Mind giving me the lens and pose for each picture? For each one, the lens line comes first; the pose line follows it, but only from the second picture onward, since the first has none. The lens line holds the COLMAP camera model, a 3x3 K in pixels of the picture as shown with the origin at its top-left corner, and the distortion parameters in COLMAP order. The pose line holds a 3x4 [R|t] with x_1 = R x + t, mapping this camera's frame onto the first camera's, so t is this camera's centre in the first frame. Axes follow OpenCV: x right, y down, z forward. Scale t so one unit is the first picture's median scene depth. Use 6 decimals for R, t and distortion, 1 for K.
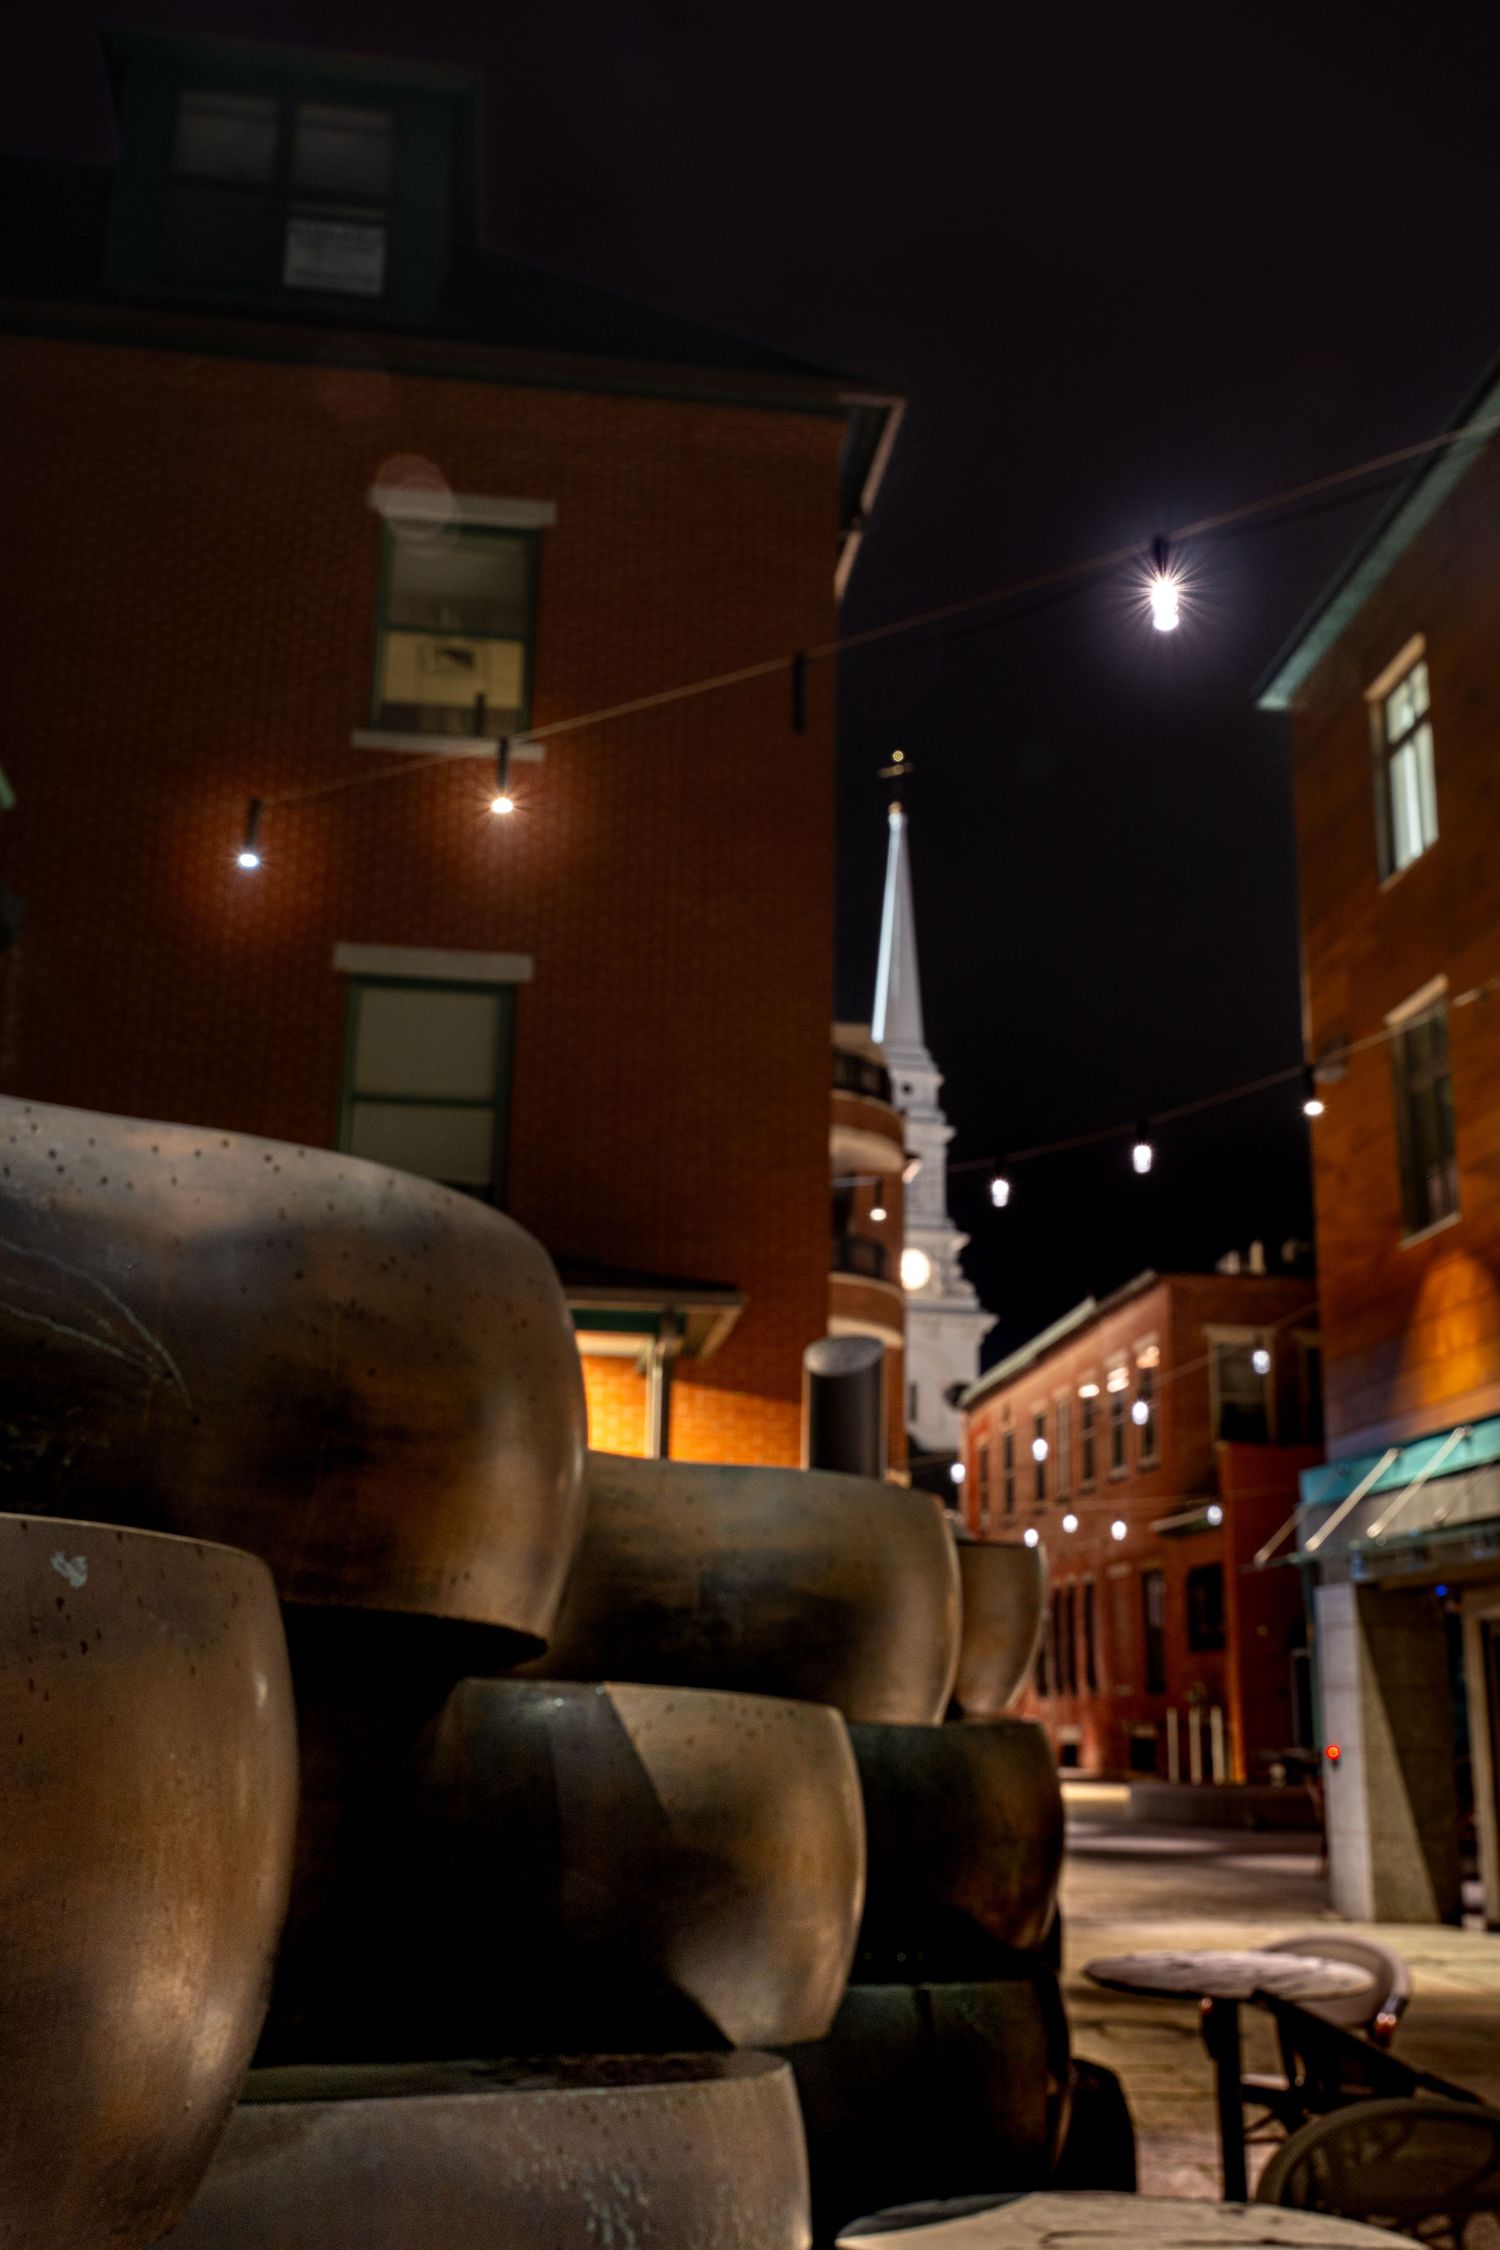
lens RADIAL K [[2335.6, 0, 750.0], [0, 2335.6, 1125.0], [0, 0, 1]] dist [0.011778, -0.001319]
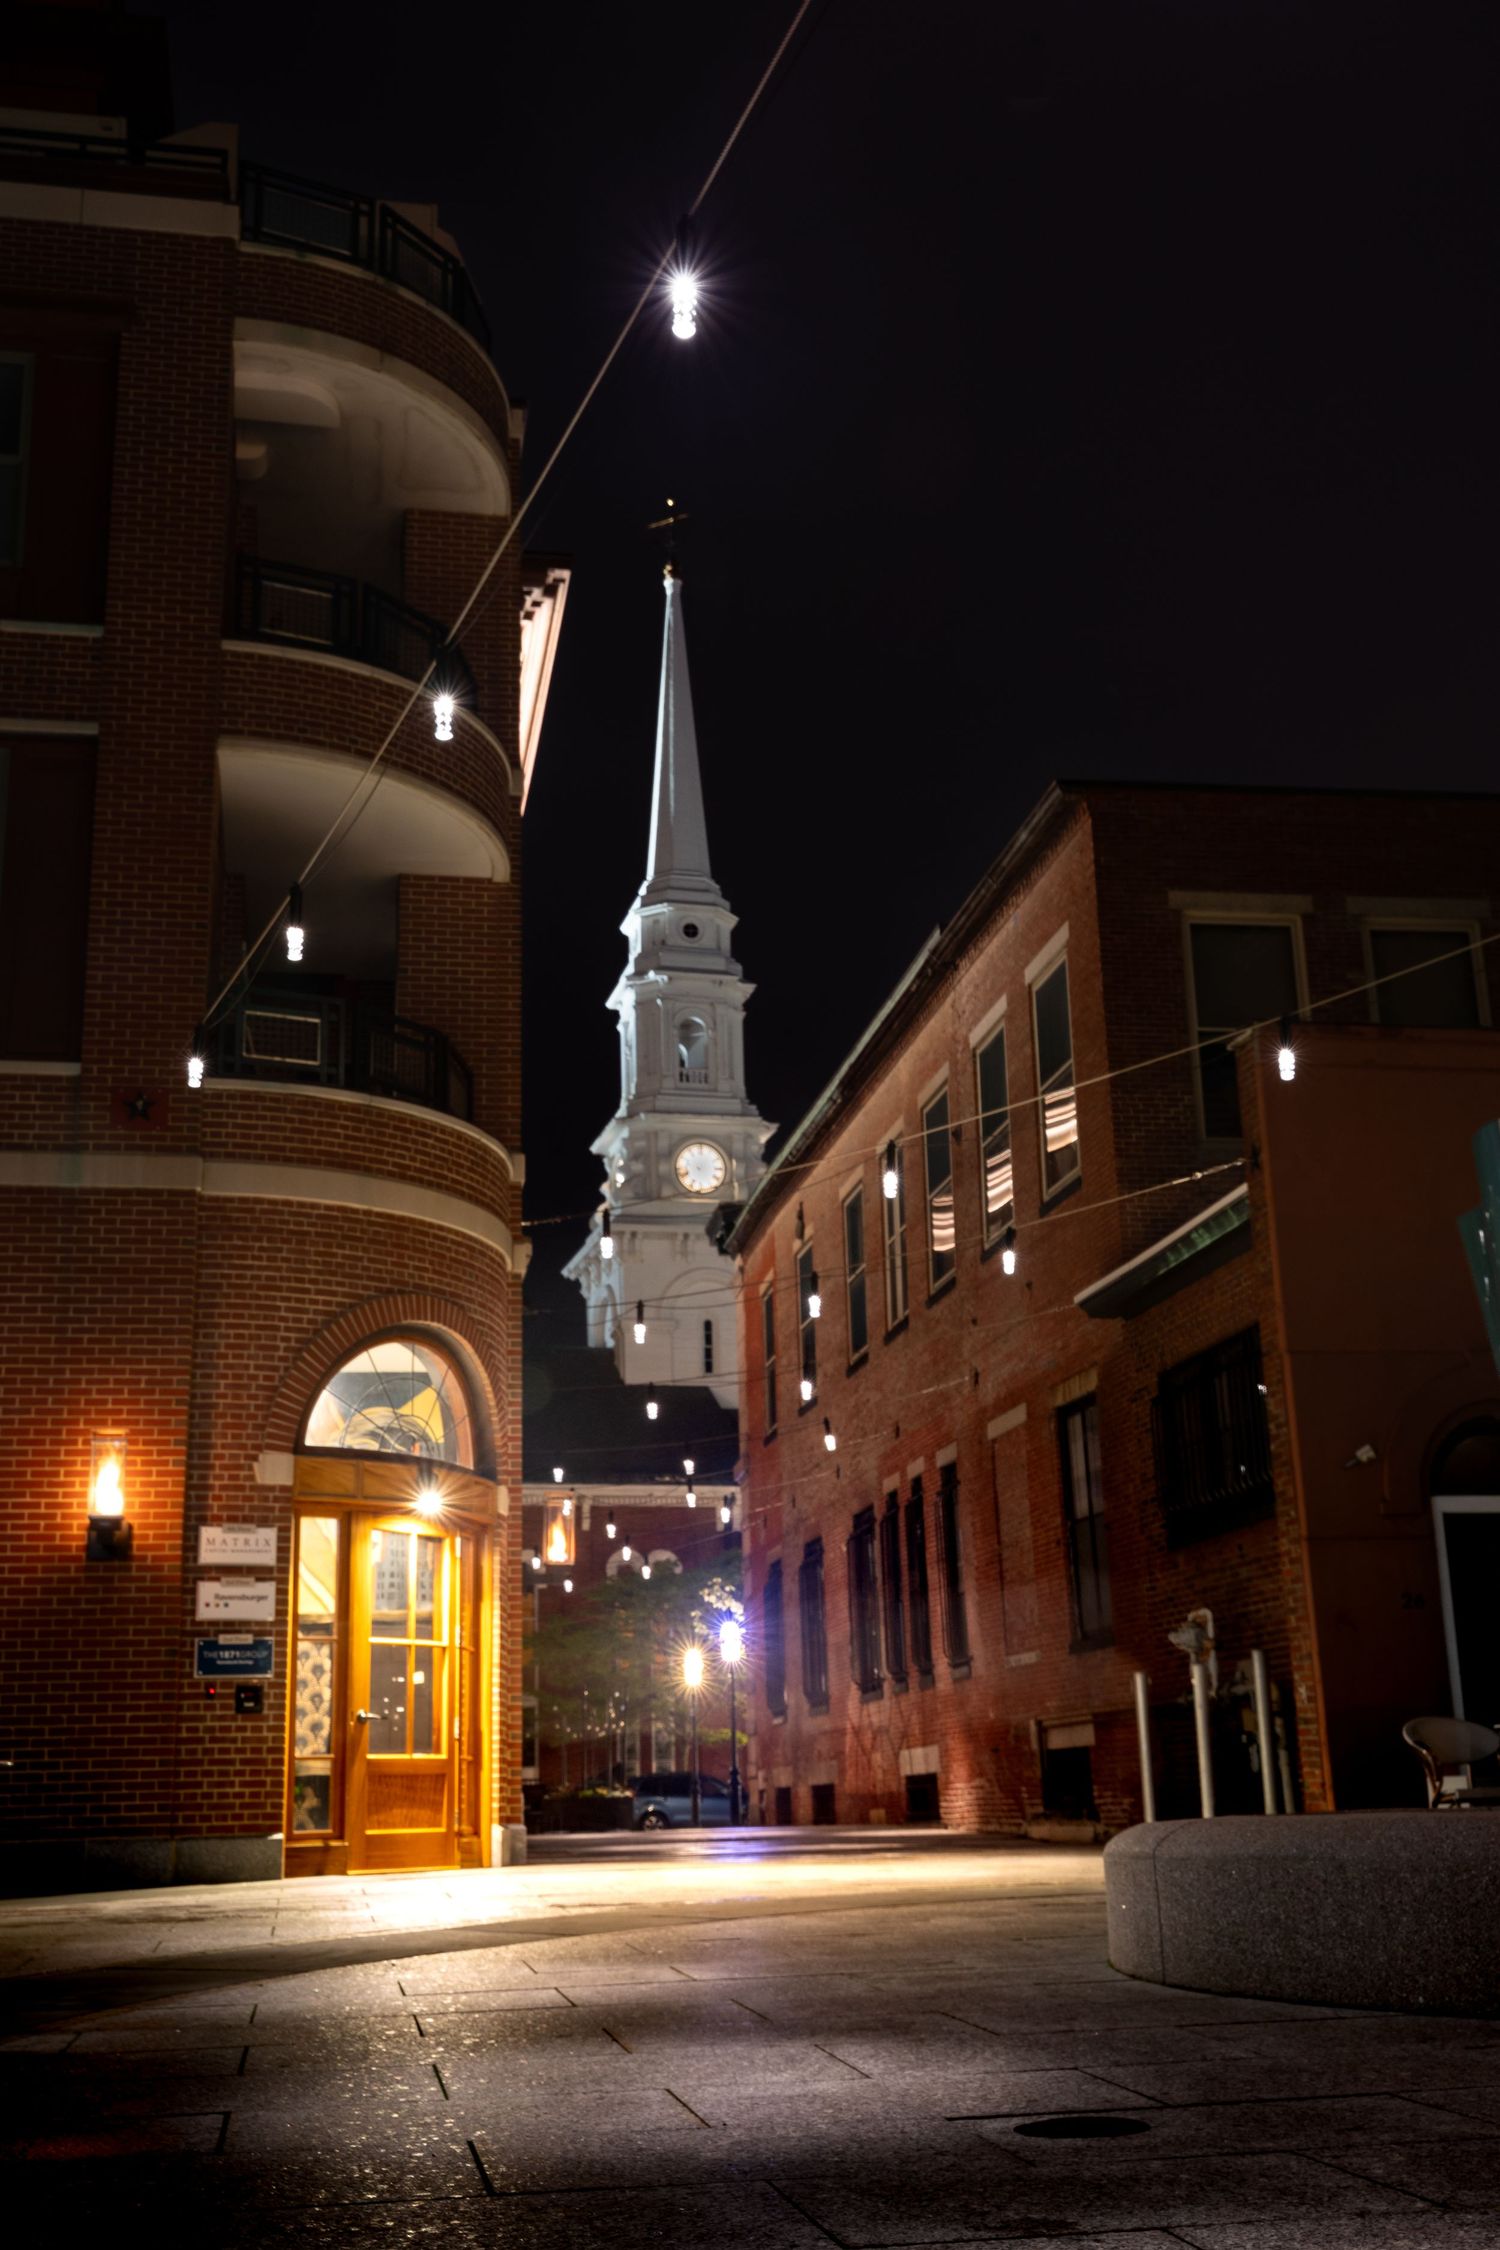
lens RADIAL K [[2335.6, 0, 750.0], [0, 2335.6, 1125.0], [0, 0, 1]] dist [0.011778, -0.001319]
pose [[0.997642, -0.028096, 0.062623, 0.074736], [0.030355, 0.998912, -0.035407, 0.145027], [-0.061560, 0.037224, 0.997409, 0.509946]]
